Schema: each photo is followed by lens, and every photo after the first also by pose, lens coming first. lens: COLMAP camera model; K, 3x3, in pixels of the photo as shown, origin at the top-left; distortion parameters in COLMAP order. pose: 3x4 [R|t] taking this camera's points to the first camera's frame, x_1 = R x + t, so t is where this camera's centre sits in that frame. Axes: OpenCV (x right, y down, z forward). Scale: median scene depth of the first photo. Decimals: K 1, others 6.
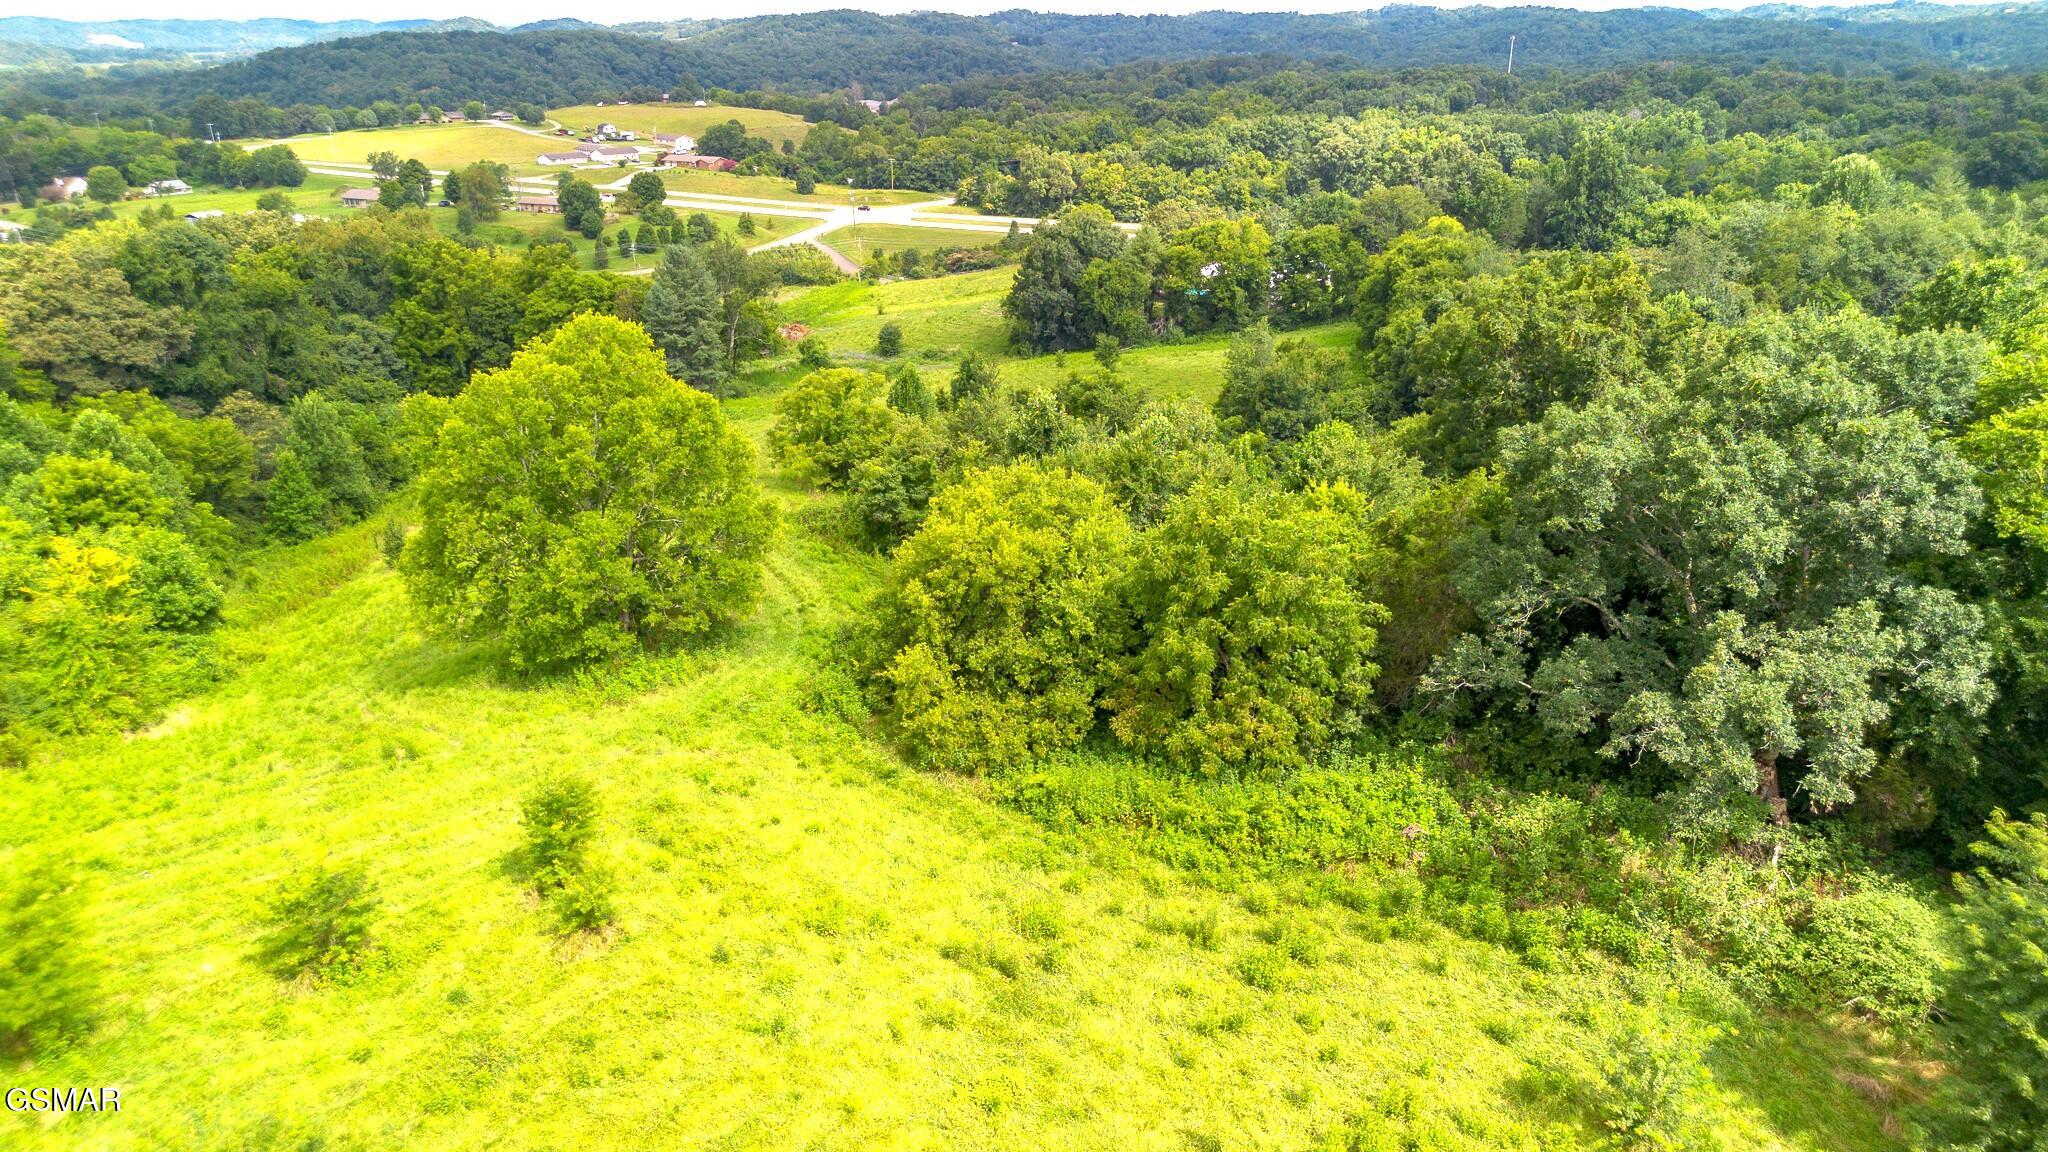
lens RADIAL K [[1445.8, 0, 1024.4], [0, 1445.8, 577.8], [0, 0, 1]] dist [0.045185, -0.042124]
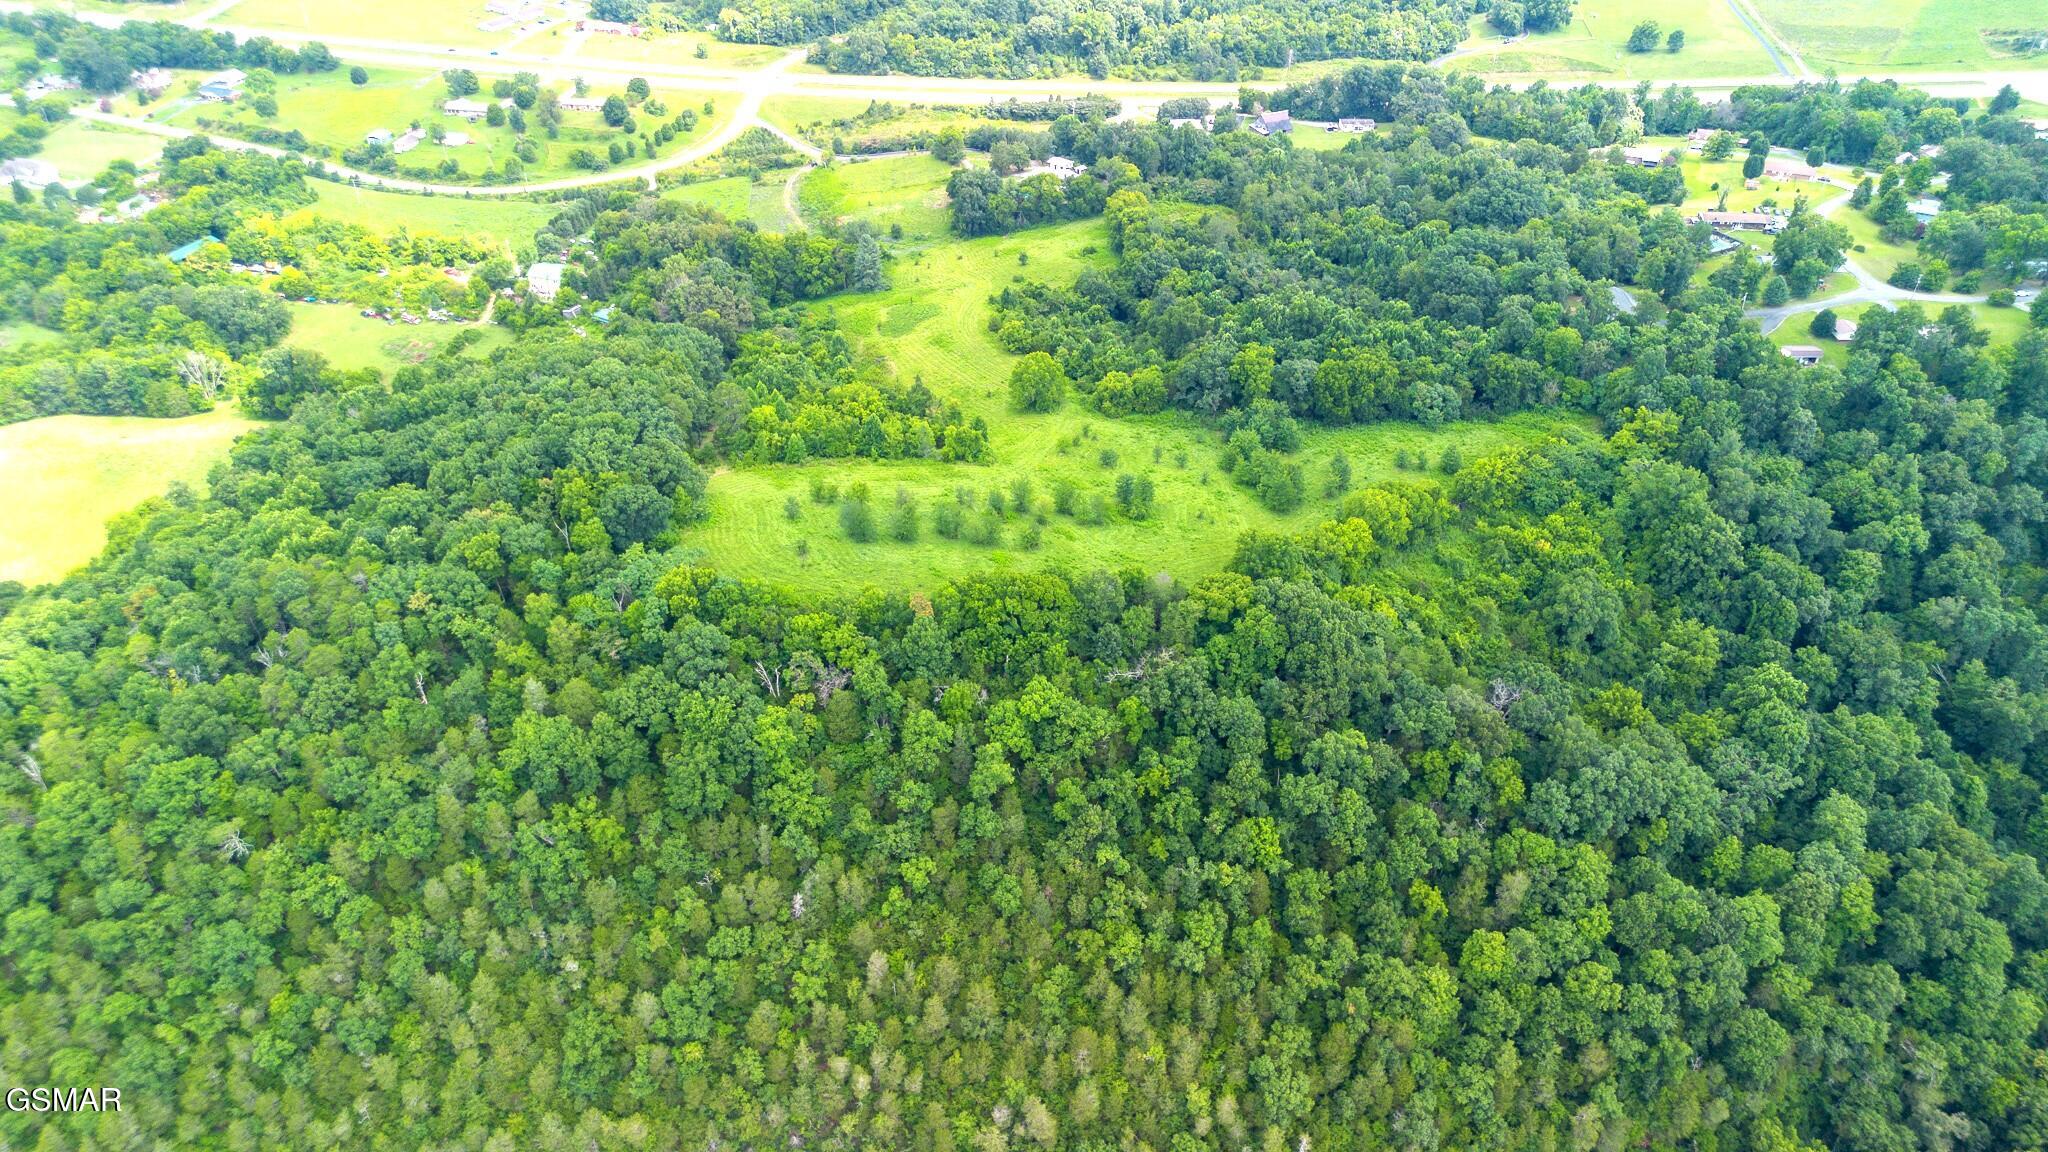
lens RADIAL K [[1455.2, 0, 1025.5], [0, 1455.2, 563.9], [0, 0, 1]] dist [0.057203, -0.032169]
pose [[0.962779, -0.150042, 0.224819, -2.309001], [0.088689, 0.961089, 0.261616, -1.152868], [-0.255324, -0.231939, 0.938623, -6.126111]]
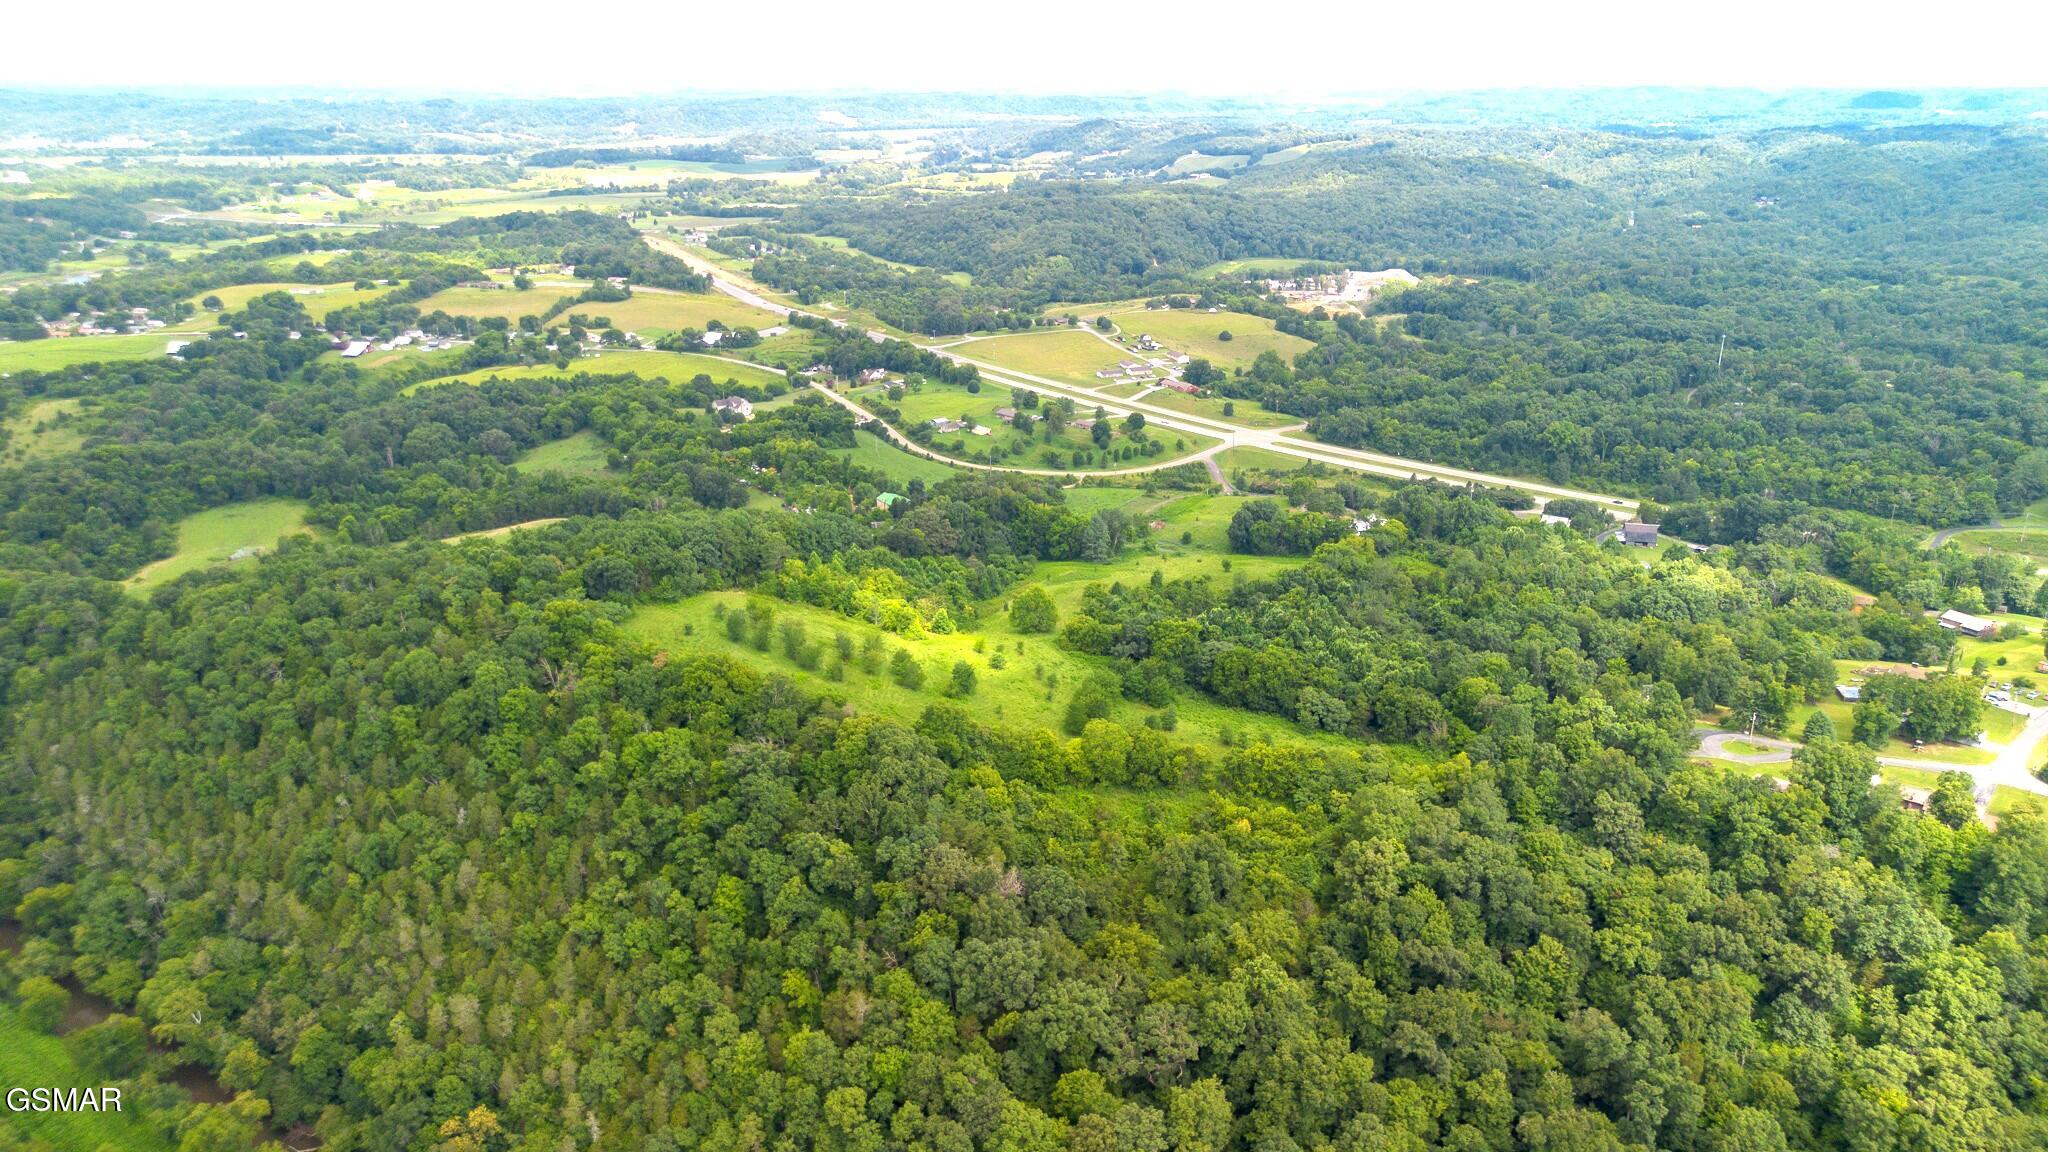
lens RADIAL K [[1445.8, 0, 1020.5], [0, 1445.8, 563.8], [0, 0, 1]] dist [0.045185, -0.042124]
pose [[0.920262, 0.127147, -0.370070, 2.784530], [-0.140663, 0.990011, -0.009646, -0.250279], [0.365146, 0.060932, 0.928954, -7.006496]]
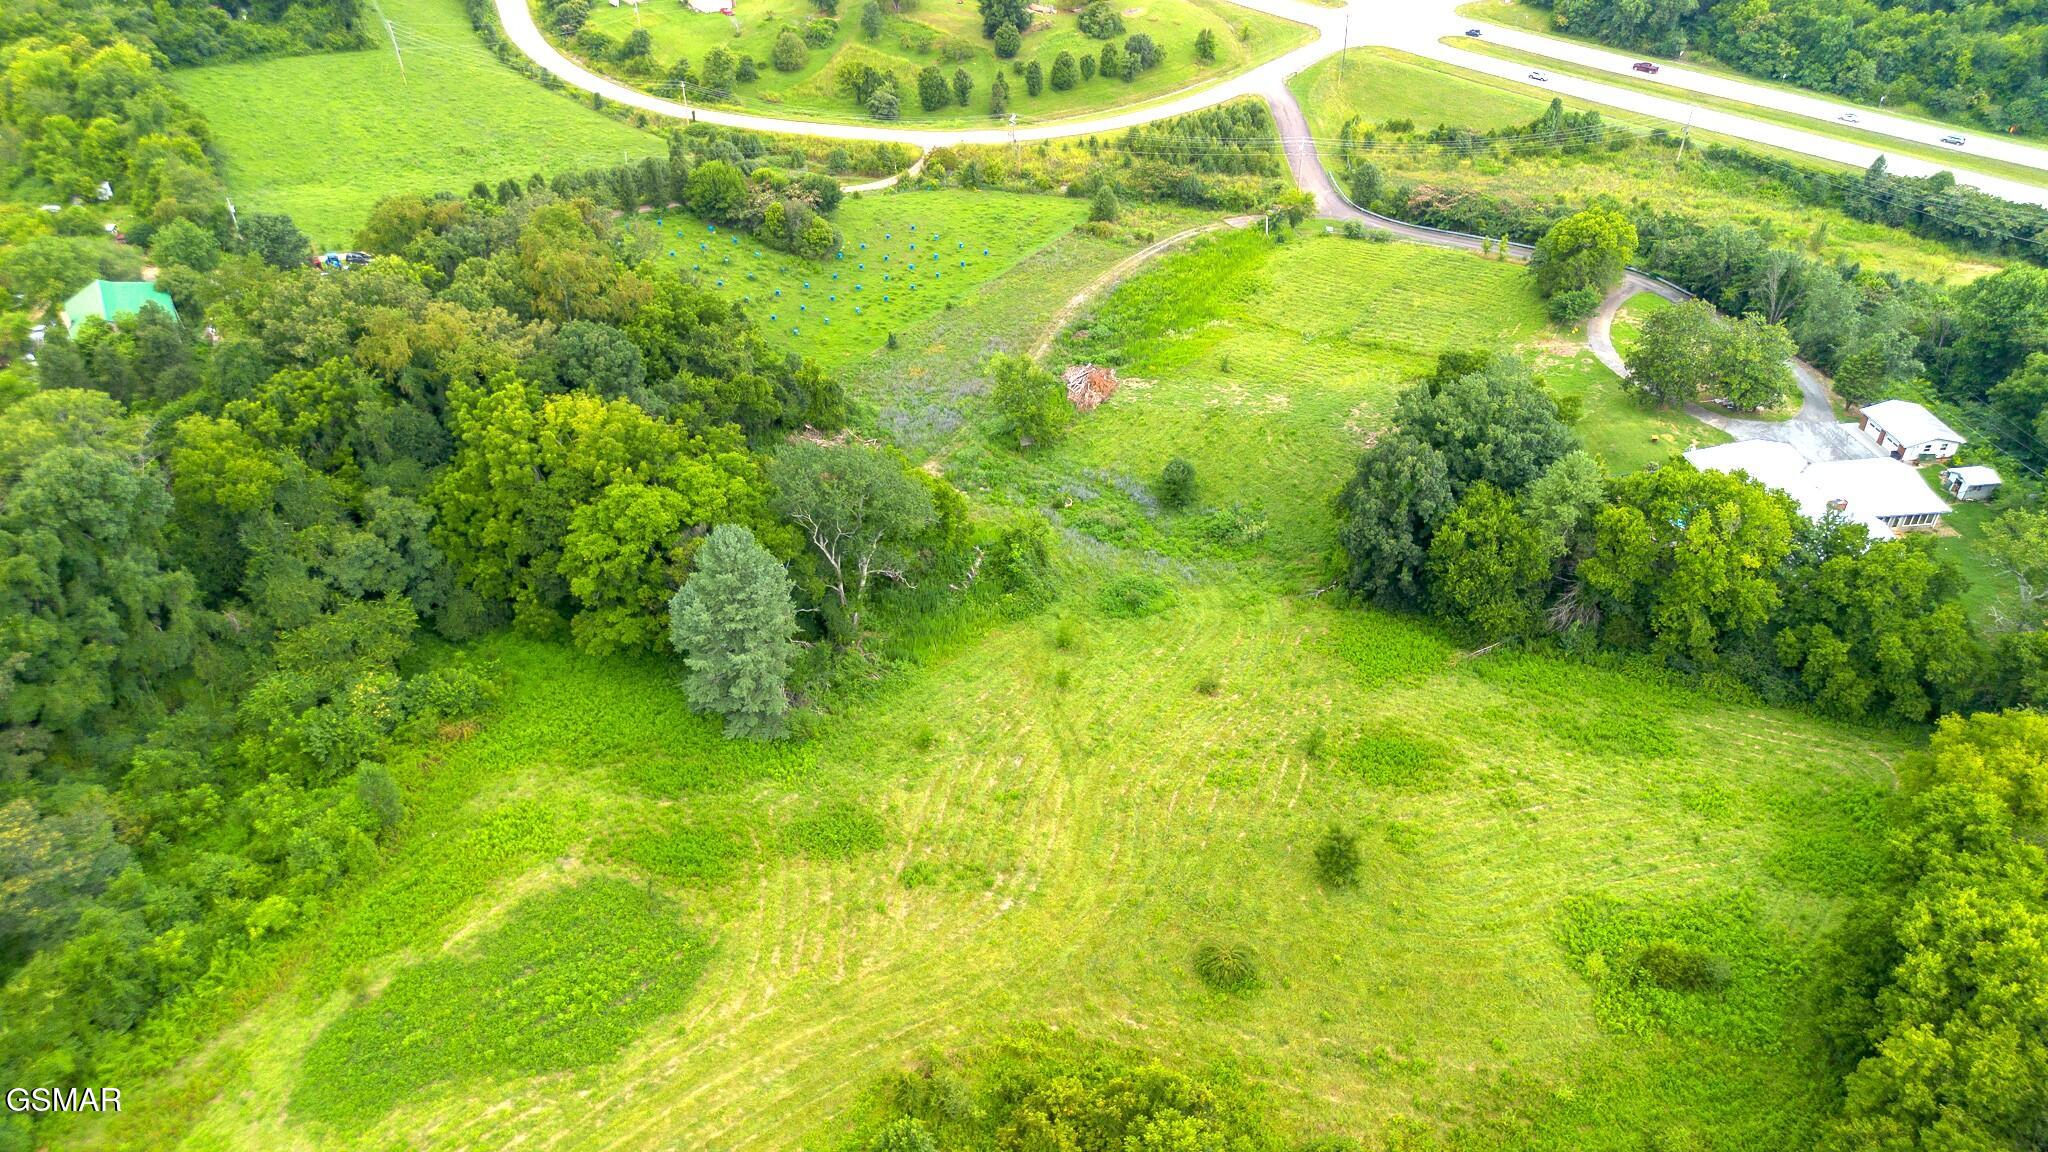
lens RADIAL K [[1445.8, 0, 1029.7], [0, 1445.8, 582.0], [0, 0, 1]] dist [0.045185, -0.042124]
pose [[0.908820, 0.249633, -0.334259, 0.407207], [-0.146540, 0.941183, 0.304469, -1.520040], [0.390605, -0.227725, 0.891947, 1.630704]]
